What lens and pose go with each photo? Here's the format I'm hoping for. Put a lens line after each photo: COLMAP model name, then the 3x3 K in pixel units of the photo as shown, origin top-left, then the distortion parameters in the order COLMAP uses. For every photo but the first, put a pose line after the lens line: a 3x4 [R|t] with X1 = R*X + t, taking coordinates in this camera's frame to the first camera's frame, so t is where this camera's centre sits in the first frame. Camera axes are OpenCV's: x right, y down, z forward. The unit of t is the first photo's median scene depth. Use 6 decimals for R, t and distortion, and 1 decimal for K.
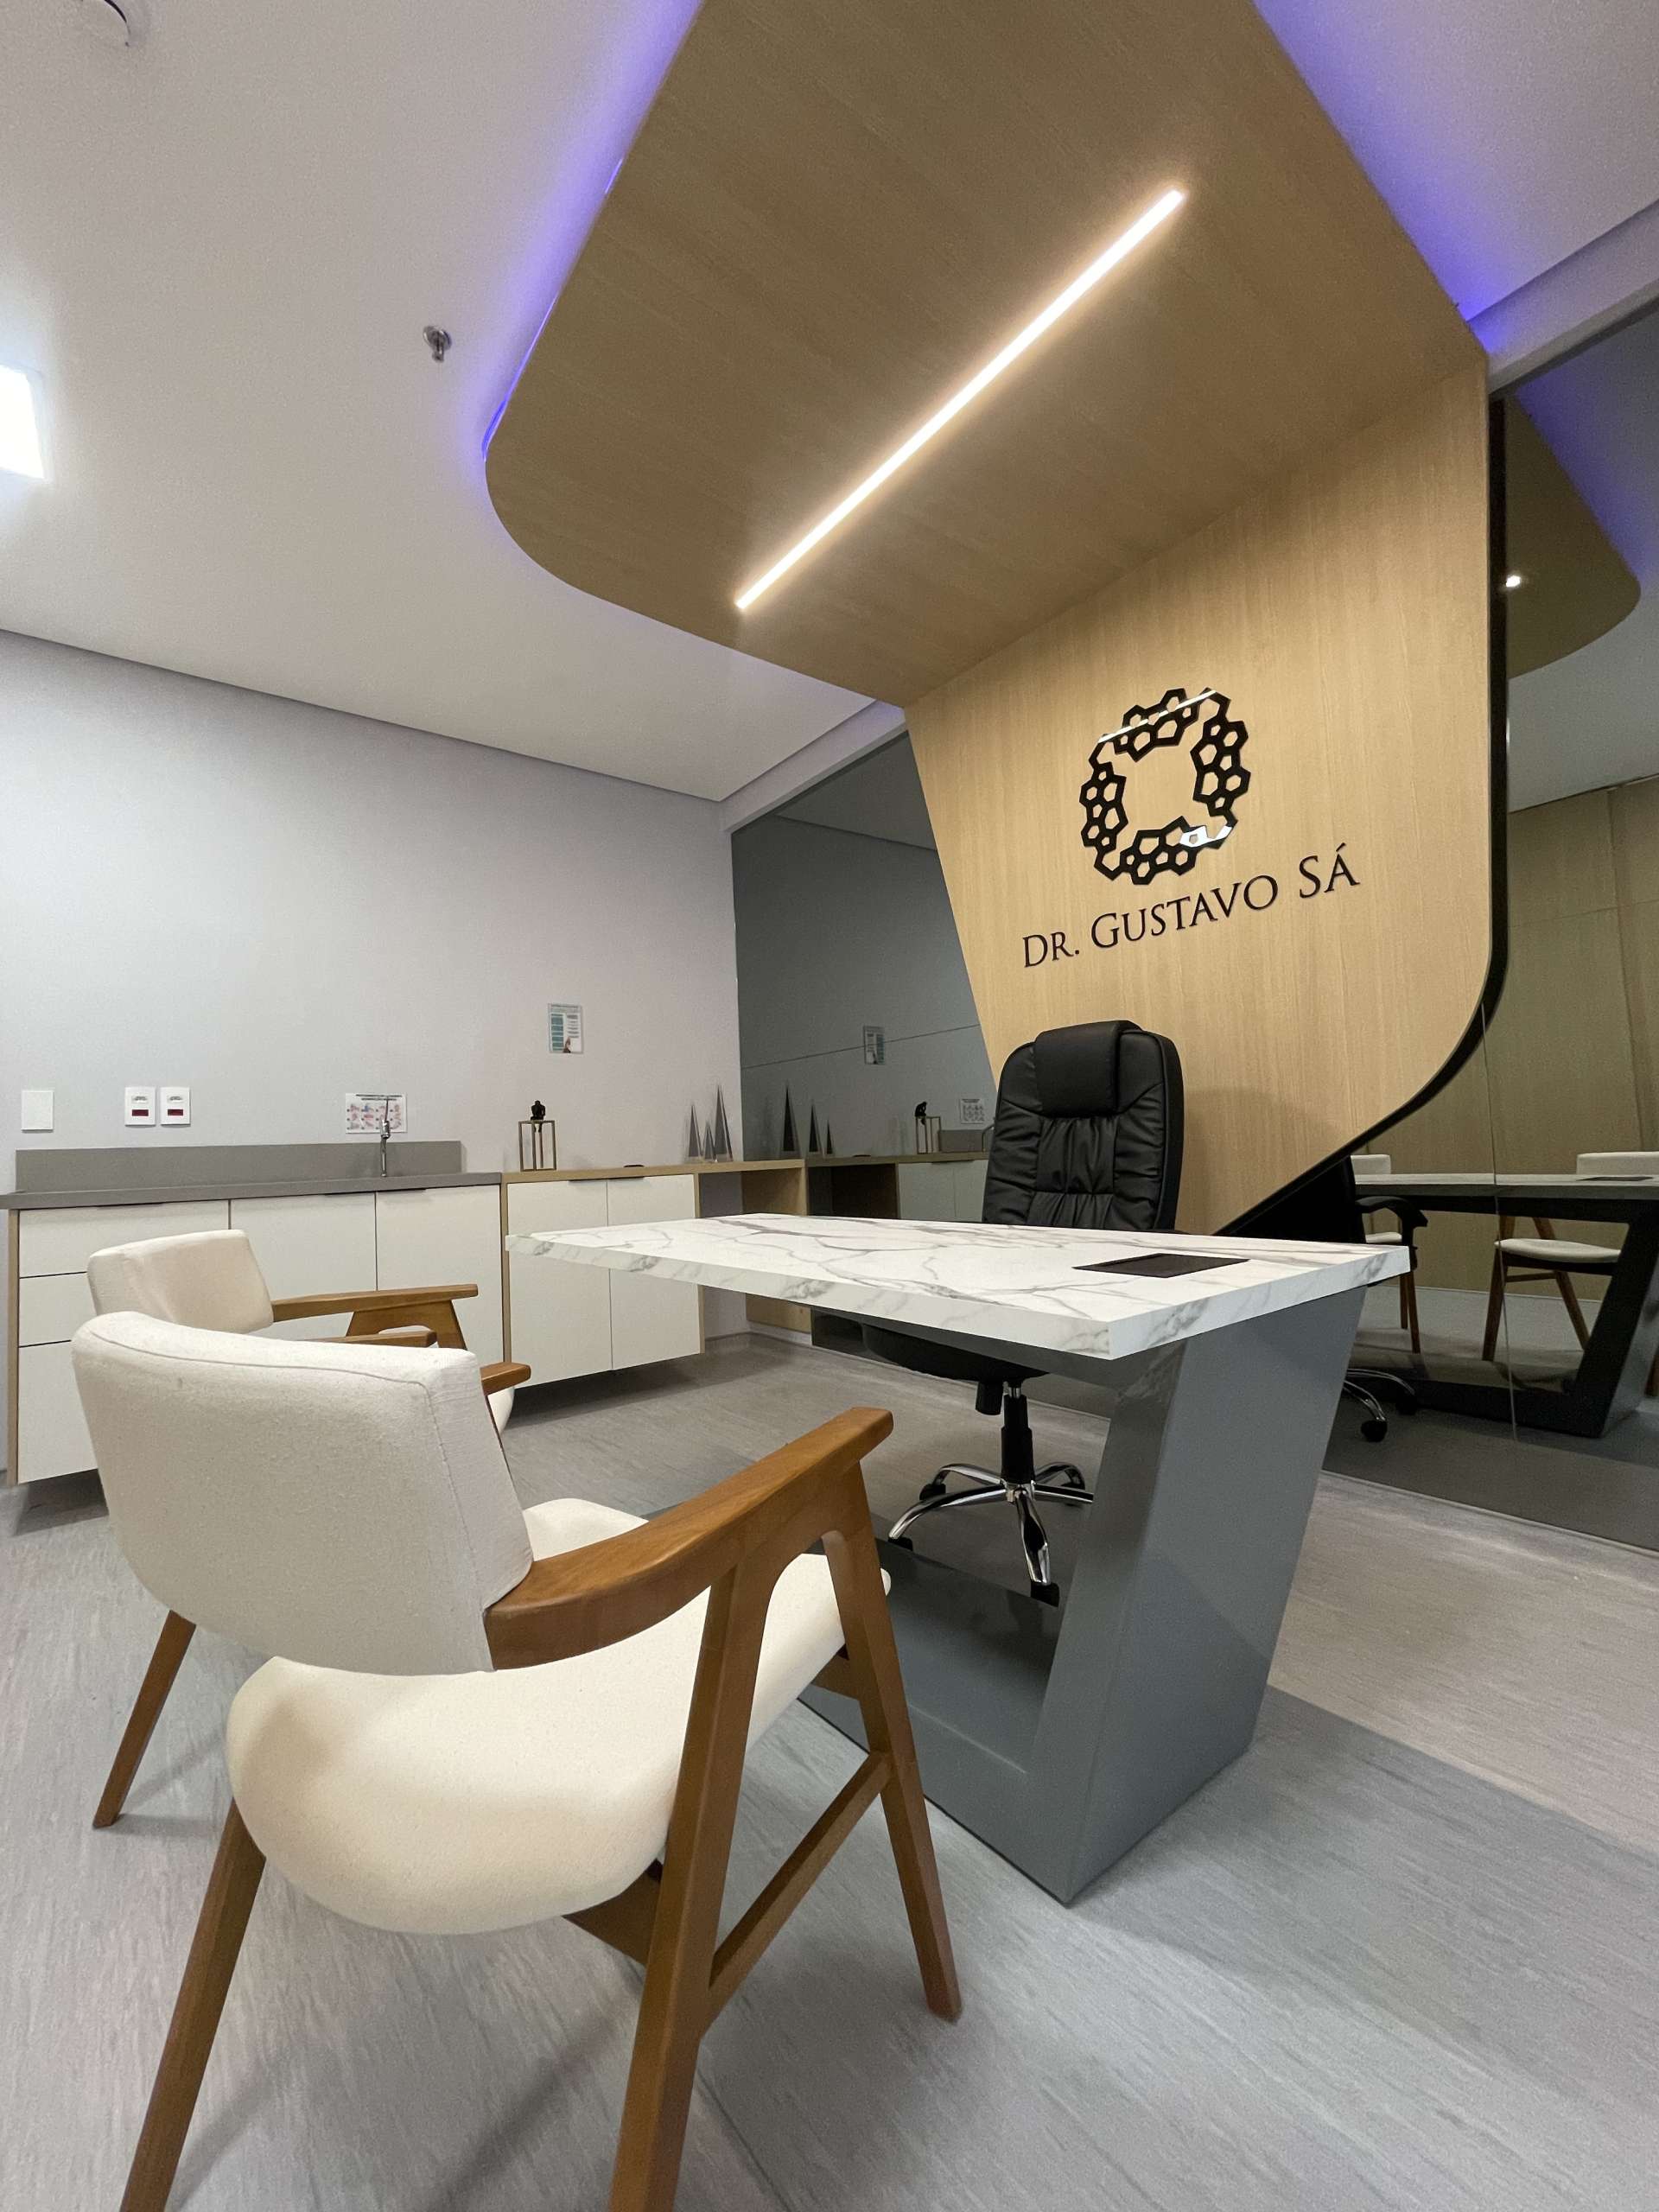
lens RADIAL K [[889.1, 0, 826.0], [0, 889.1, 1116.9], [0, 0, 1]] dist [-0.004128, 0.001553]
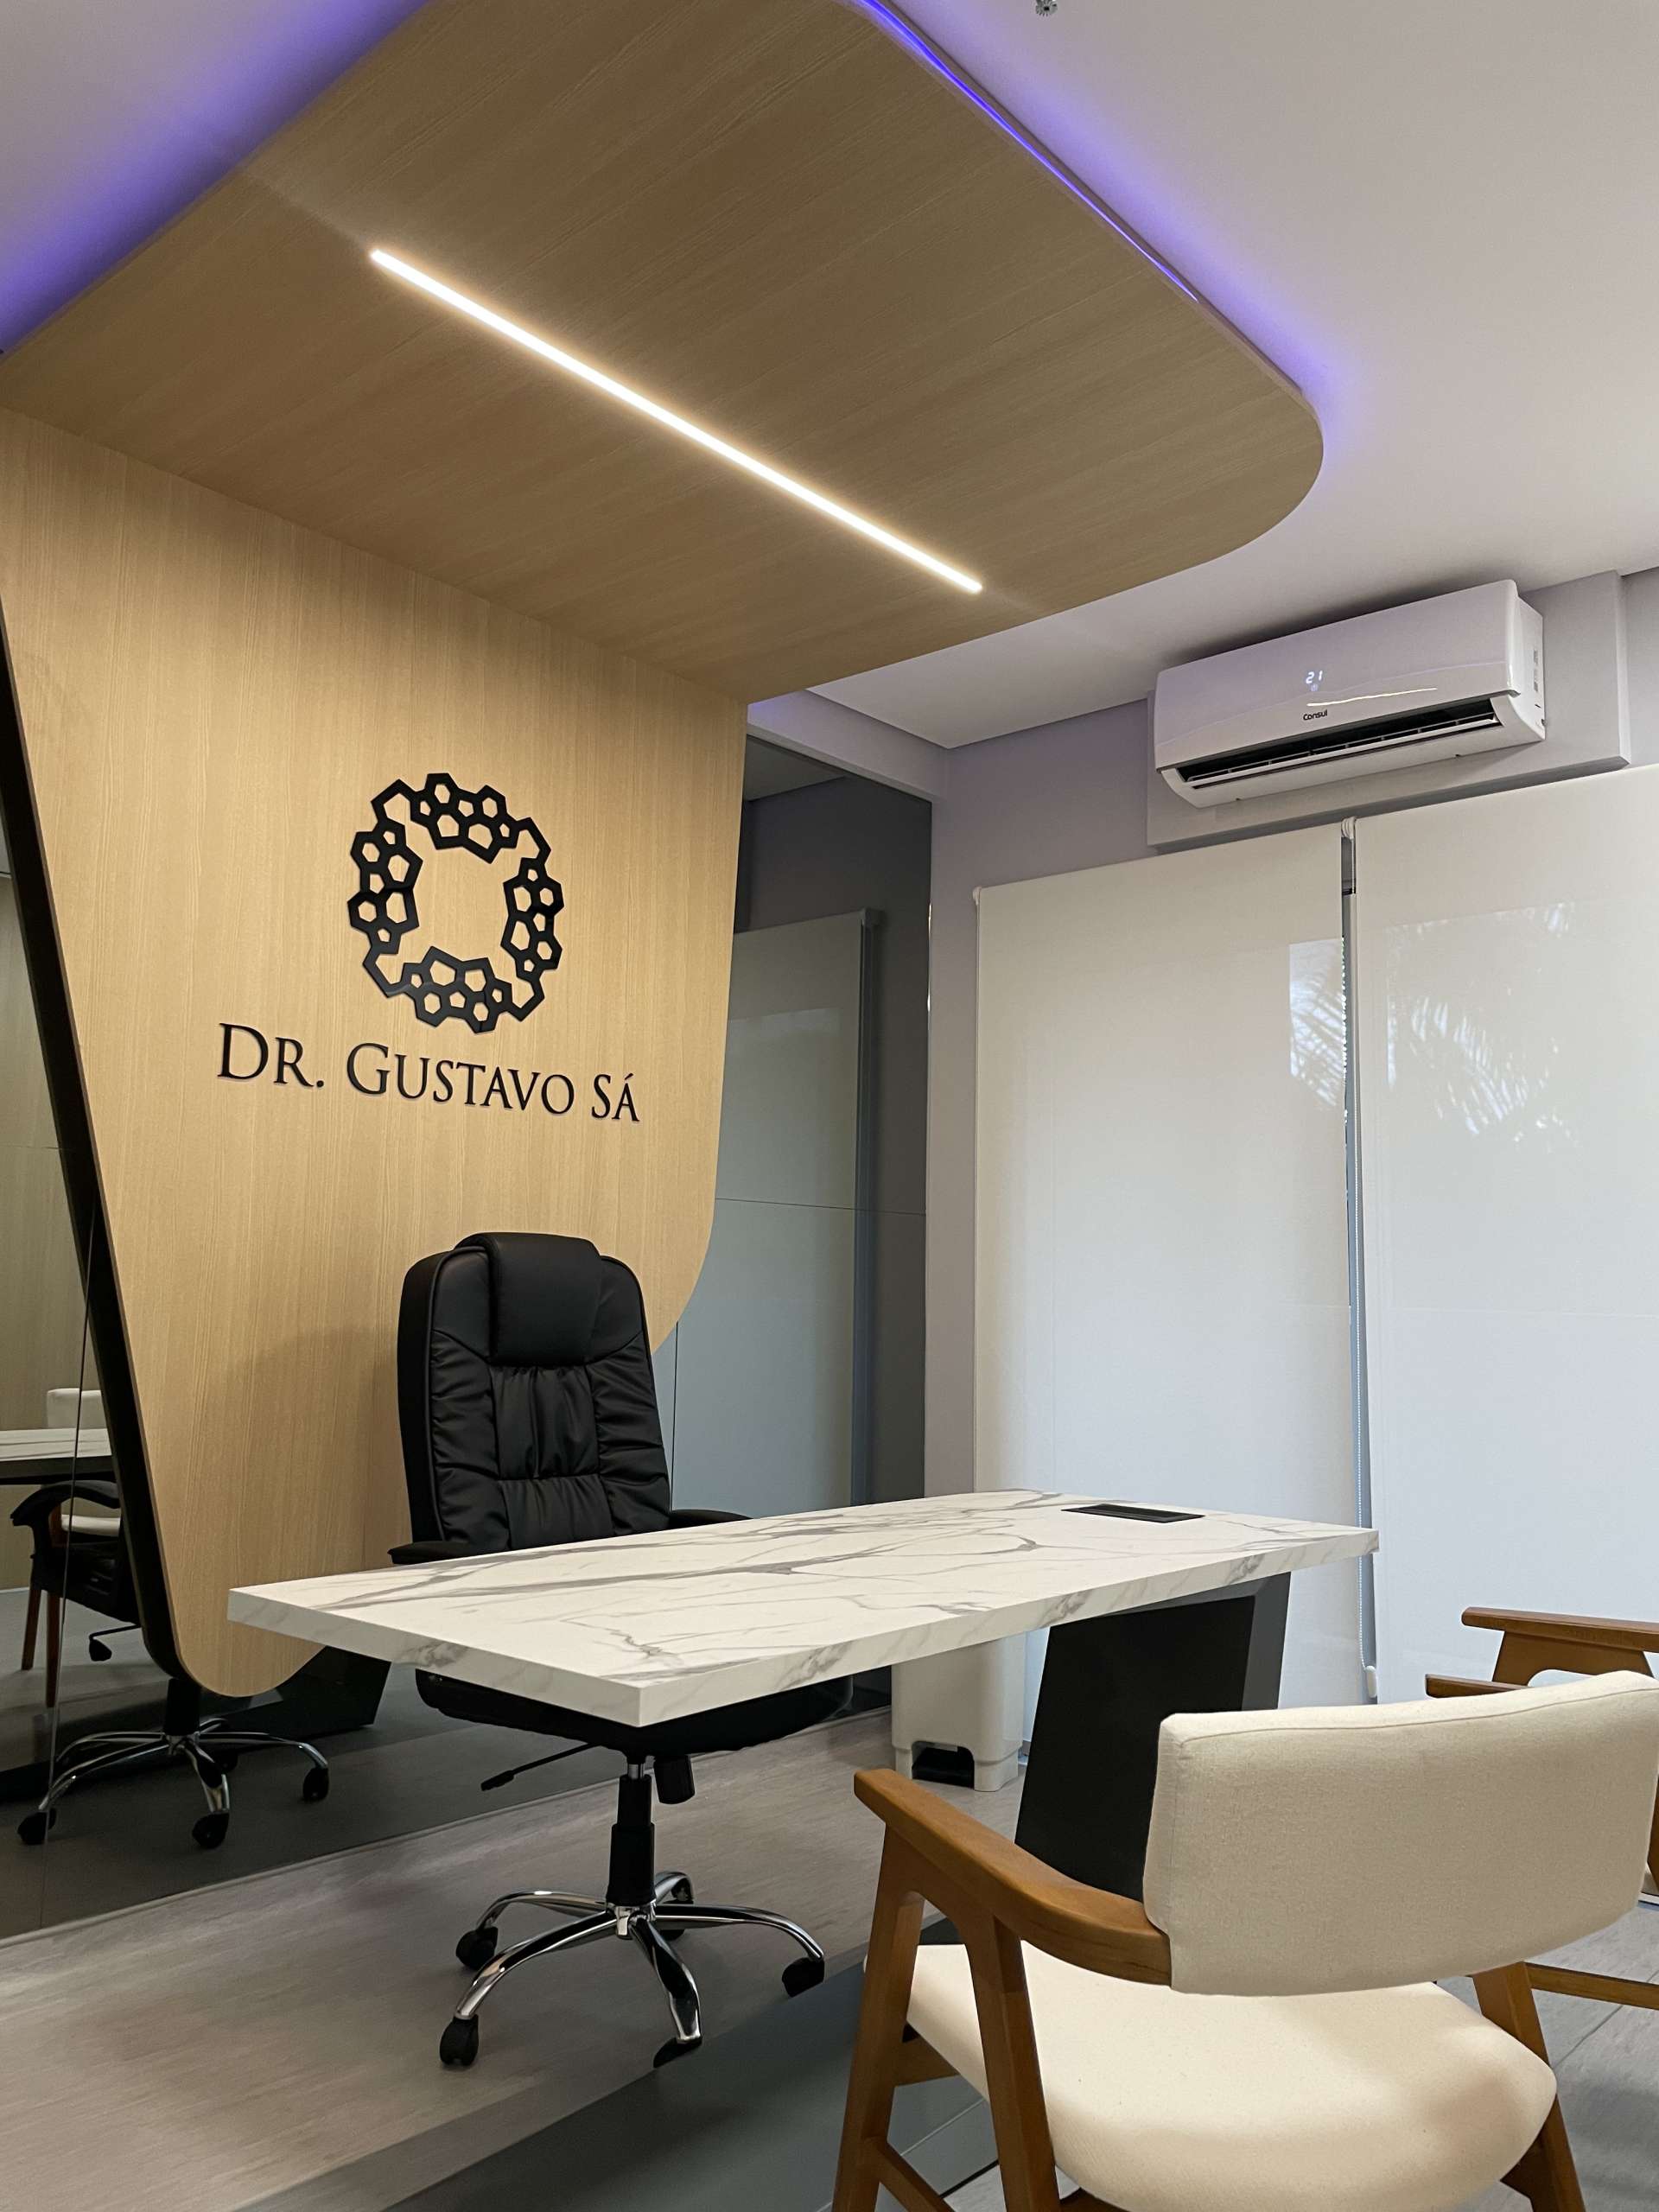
lens RADIAL K [[1665.5, 0, 817.6], [0, 1665.5, 1102.2], [0, 0, 1]] dist [0.069133, -0.062800]
pose [[-0.178306, 0.145364, 0.973179, -0.978875], [-0.053455, 0.986136, -0.157093, -0.009427], [-0.982522, -0.080032, -0.168063, 0.920565]]
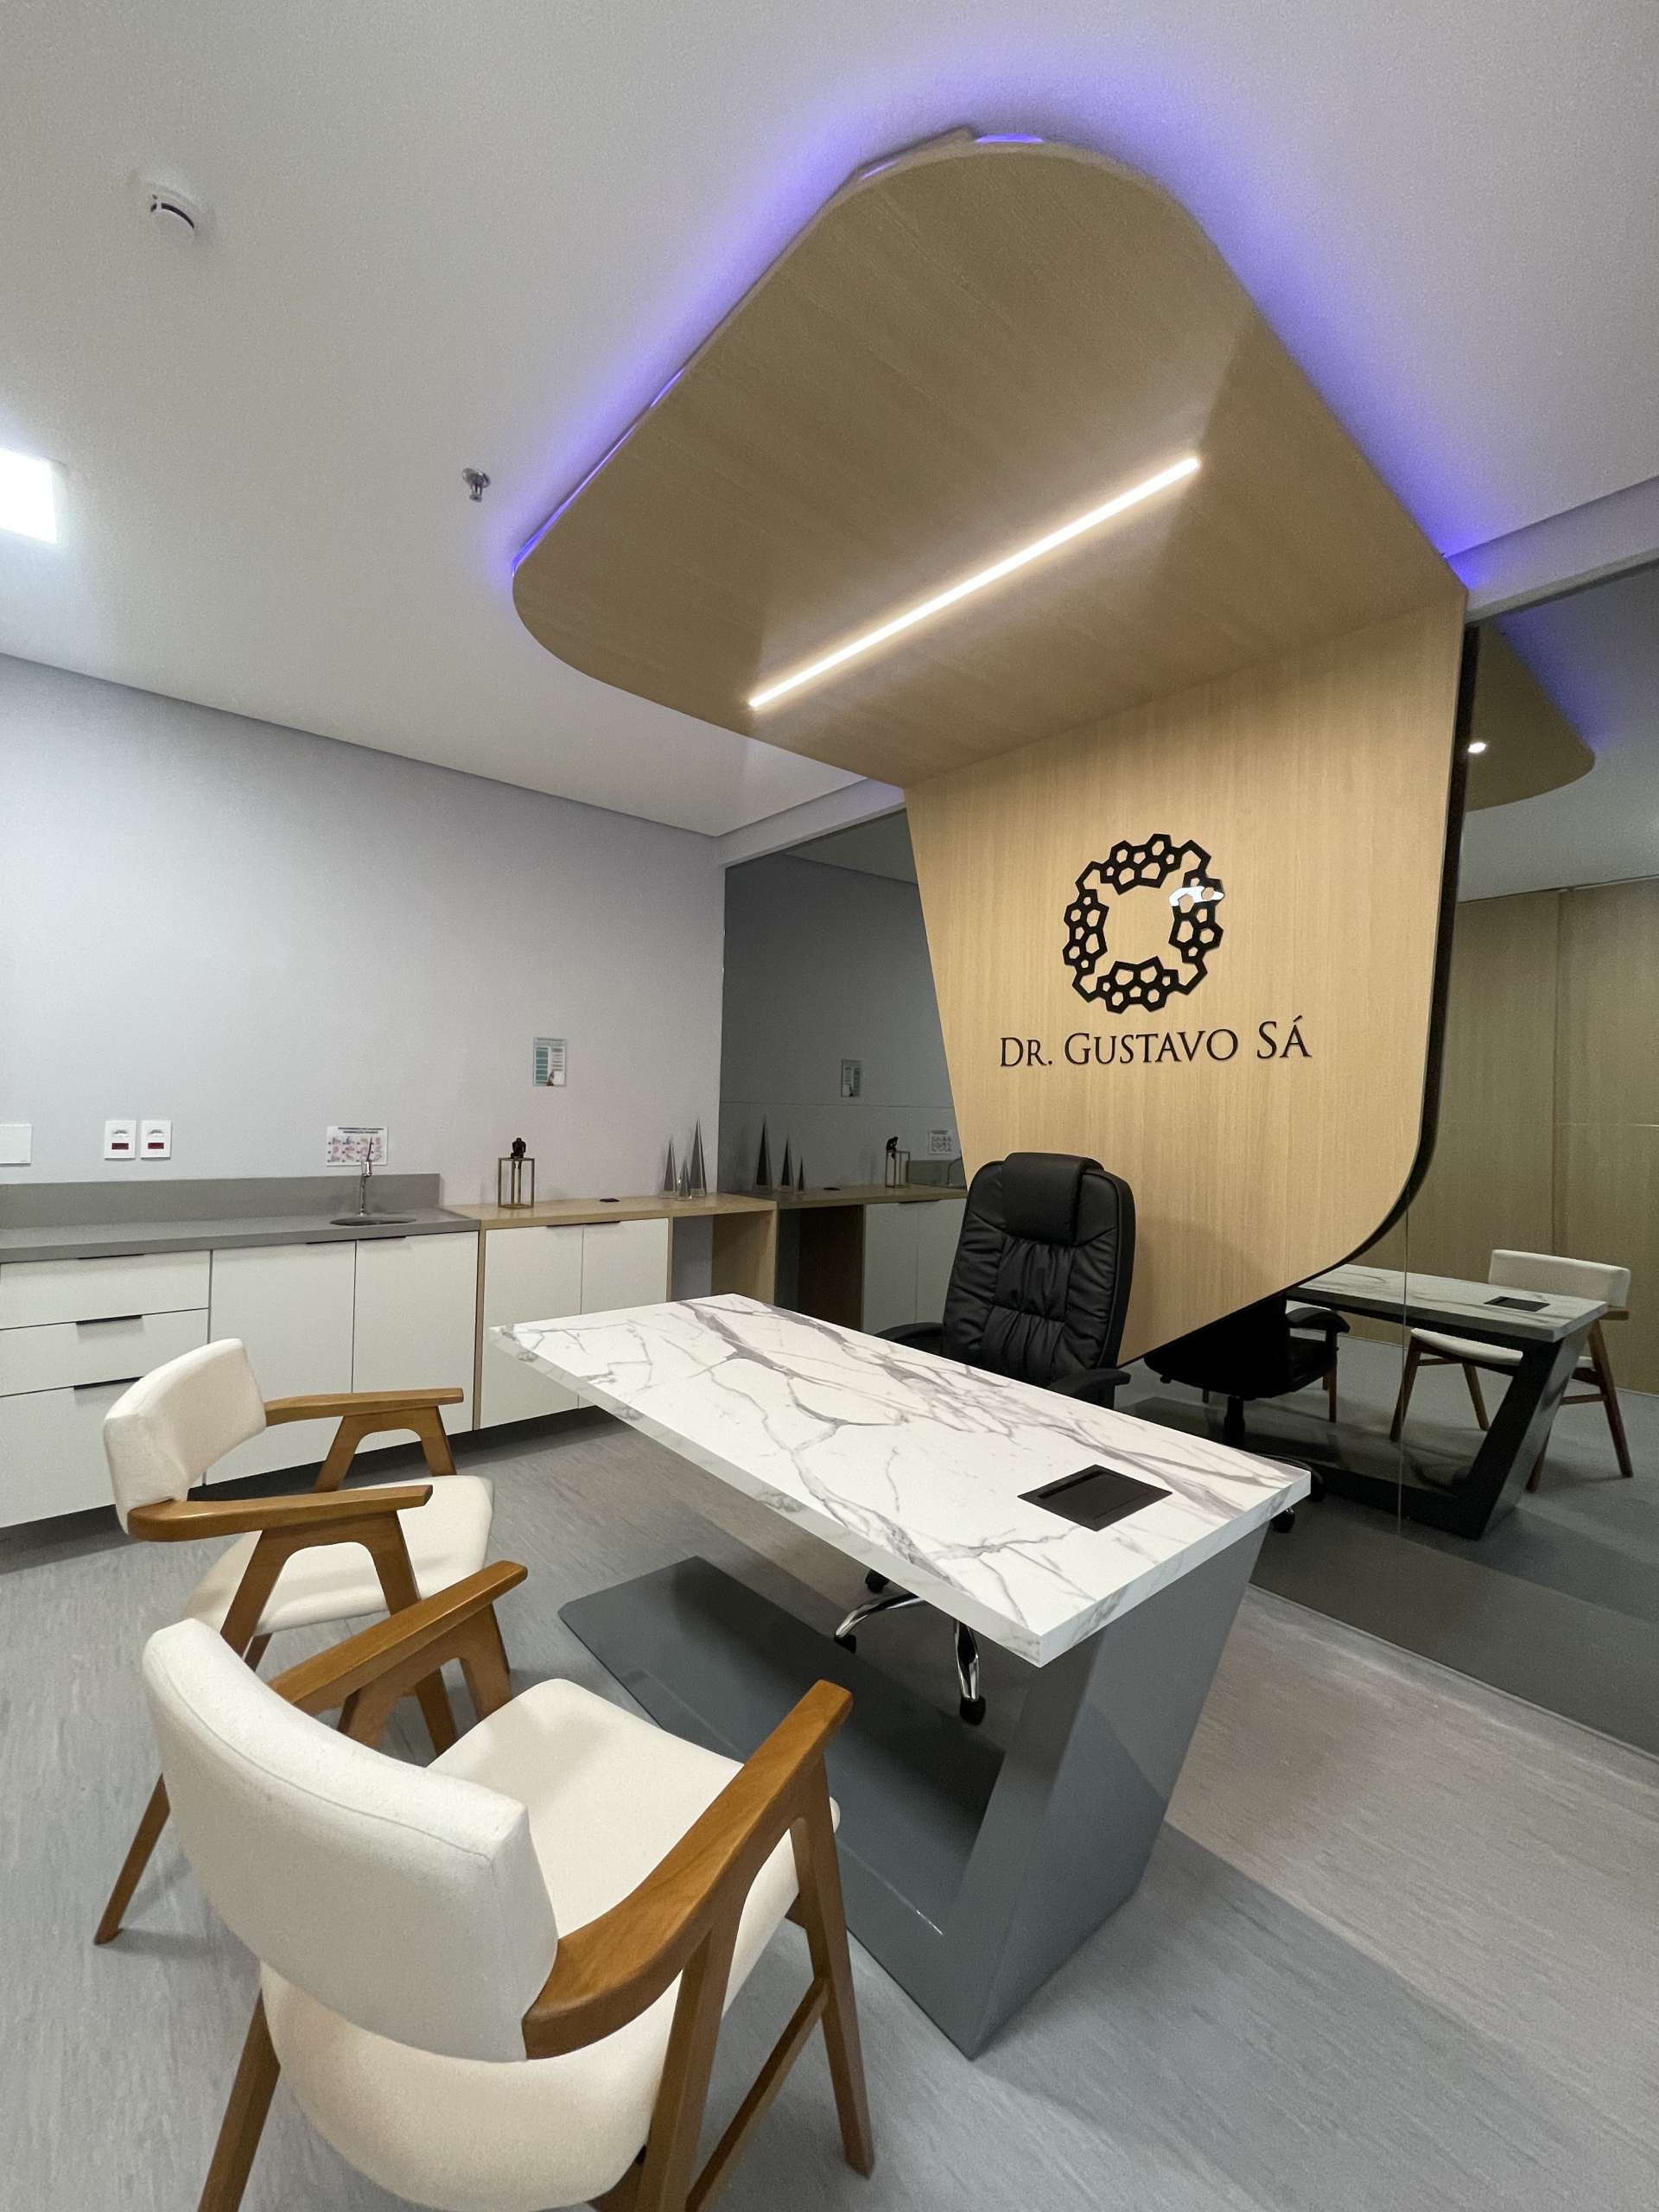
lens RADIAL K [[889.1, 0, 838.0], [0, 889.1, 1107.0], [0, 0, 1]] dist [-0.004128, 0.001553]
pose [[0.996374, 0.068341, 0.050674, -0.019652], [-0.070245, 0.996851, 0.036799, -0.165935], [-0.048000, -0.040226, 0.998037, -0.046319]]
